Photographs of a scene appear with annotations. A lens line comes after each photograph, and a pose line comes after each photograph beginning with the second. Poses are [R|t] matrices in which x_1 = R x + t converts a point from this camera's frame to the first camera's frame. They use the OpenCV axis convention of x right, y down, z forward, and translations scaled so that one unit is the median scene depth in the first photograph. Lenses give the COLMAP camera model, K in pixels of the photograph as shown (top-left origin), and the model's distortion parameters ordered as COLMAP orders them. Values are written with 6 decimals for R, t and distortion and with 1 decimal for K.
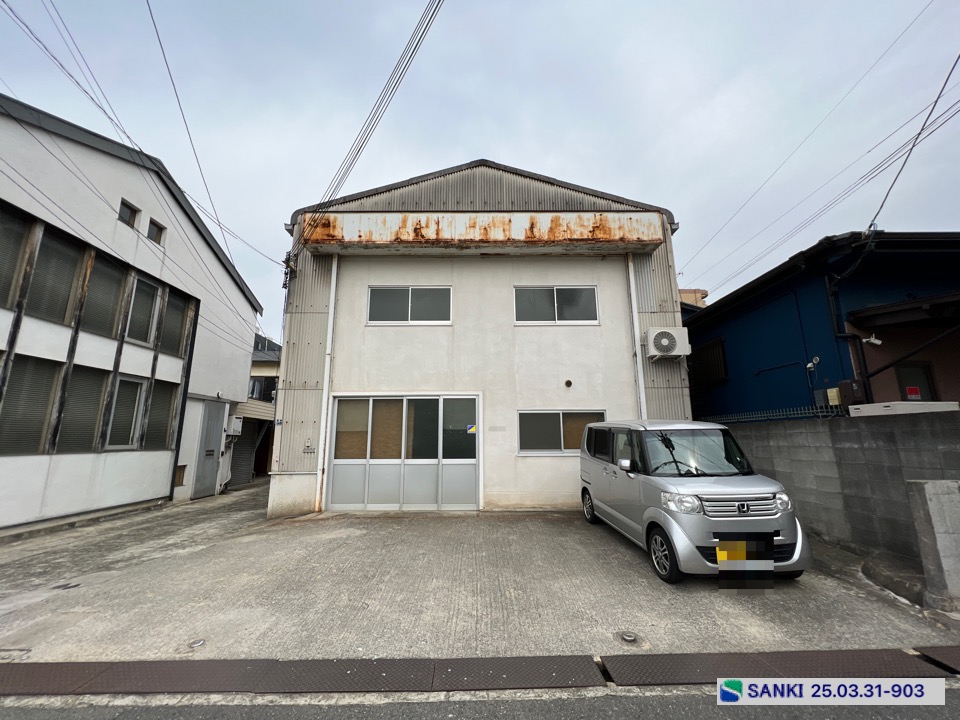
lens RADIAL K [[385.1, 0, 481.7], [0, 385.1, 361.2], [0, 0, 1]] dist [-0.004584, 0.000874]
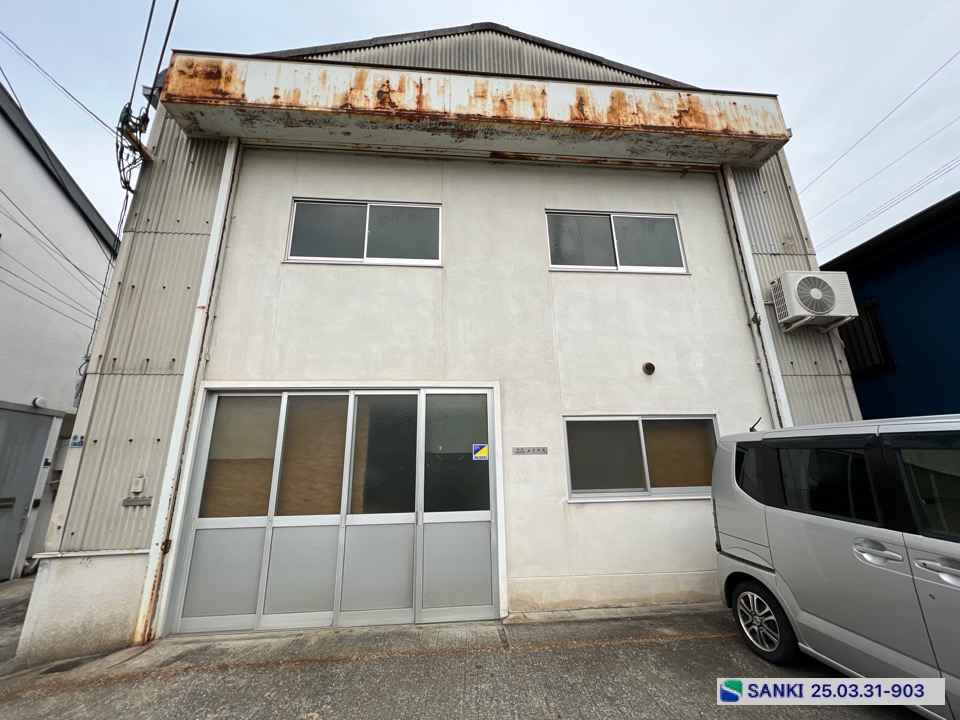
lens RADIAL K [[385.1, 0, 481.2], [0, 385.1, 361.2], [0, 0, 1]] dist [-0.004584, 0.000874]
pose [[0.996063, 0.008671, 0.088218, -0.070764], [-0.001645, 0.996841, -0.079403, 0.093149], [-0.088628, 0.078945, 0.992931, 0.460624]]
